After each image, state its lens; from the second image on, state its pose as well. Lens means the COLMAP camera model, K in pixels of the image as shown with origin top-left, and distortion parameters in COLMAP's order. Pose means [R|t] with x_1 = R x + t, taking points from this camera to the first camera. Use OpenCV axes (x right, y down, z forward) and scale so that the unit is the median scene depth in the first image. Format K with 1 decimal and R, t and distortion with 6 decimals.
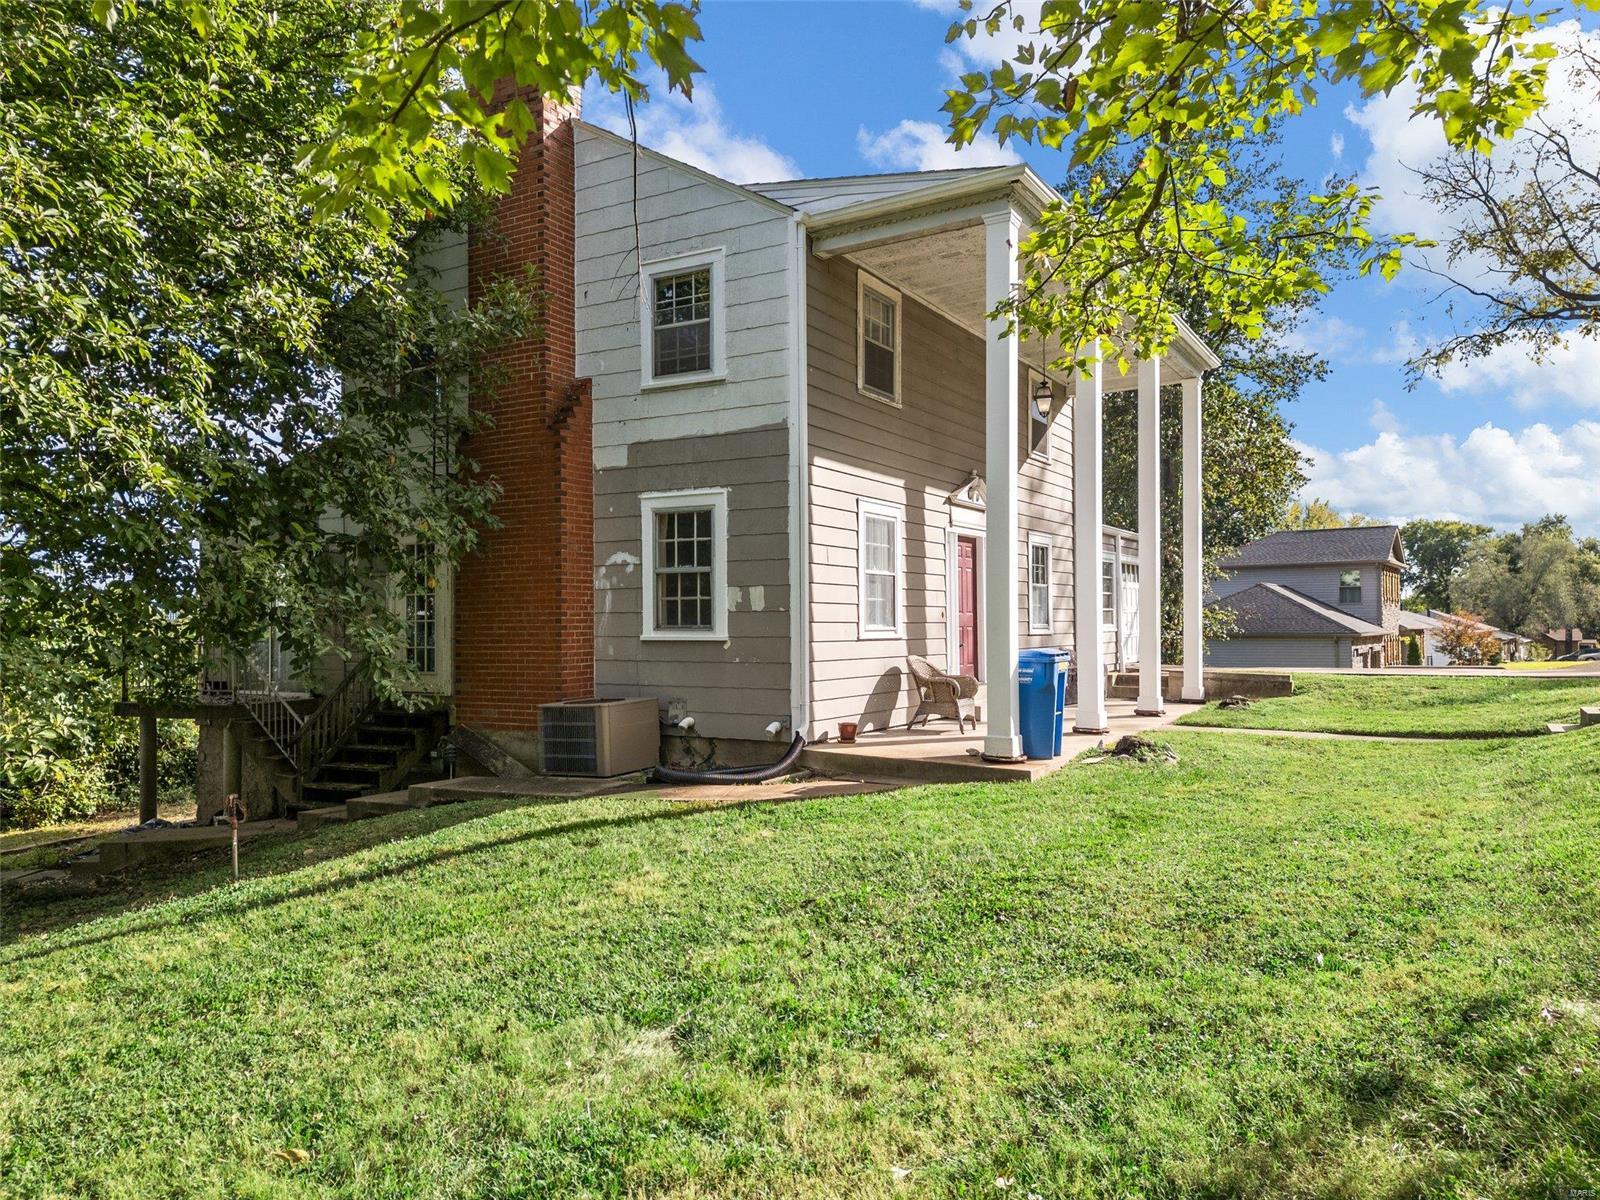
lens RADIAL K [[1107.2, 0, 800.7], [0, 1107.2, 604.6], [0, 0, 1]] dist [0.066505, -0.063326]
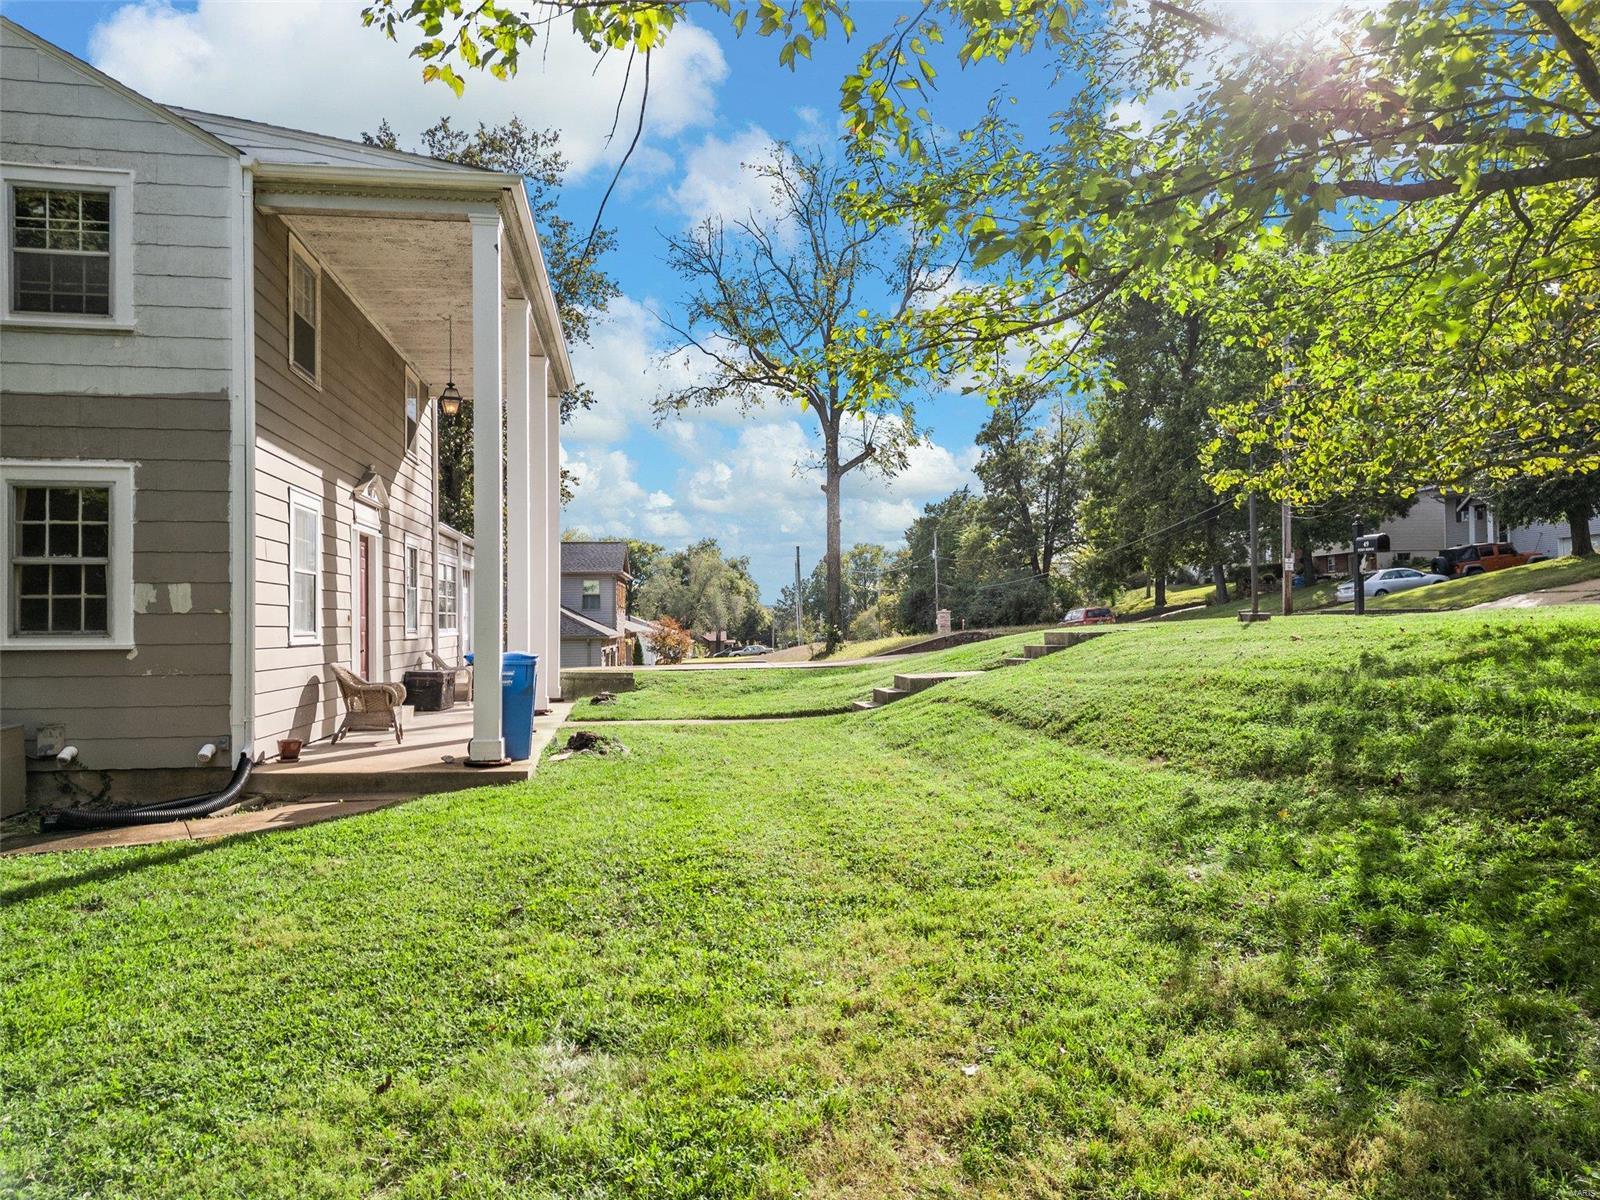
lens RADIAL K [[1107.2, 0, 800.7], [0, 1107.2, 604.6], [0, 0, 1]] dist [0.066505, -0.063326]
pose [[0.774086, 0.009588, 0.633008, -0.208087], [-0.006577, 0.999953, -0.007103, 0.002217], [-0.633046, 0.001335, 0.774113, 0.042947]]
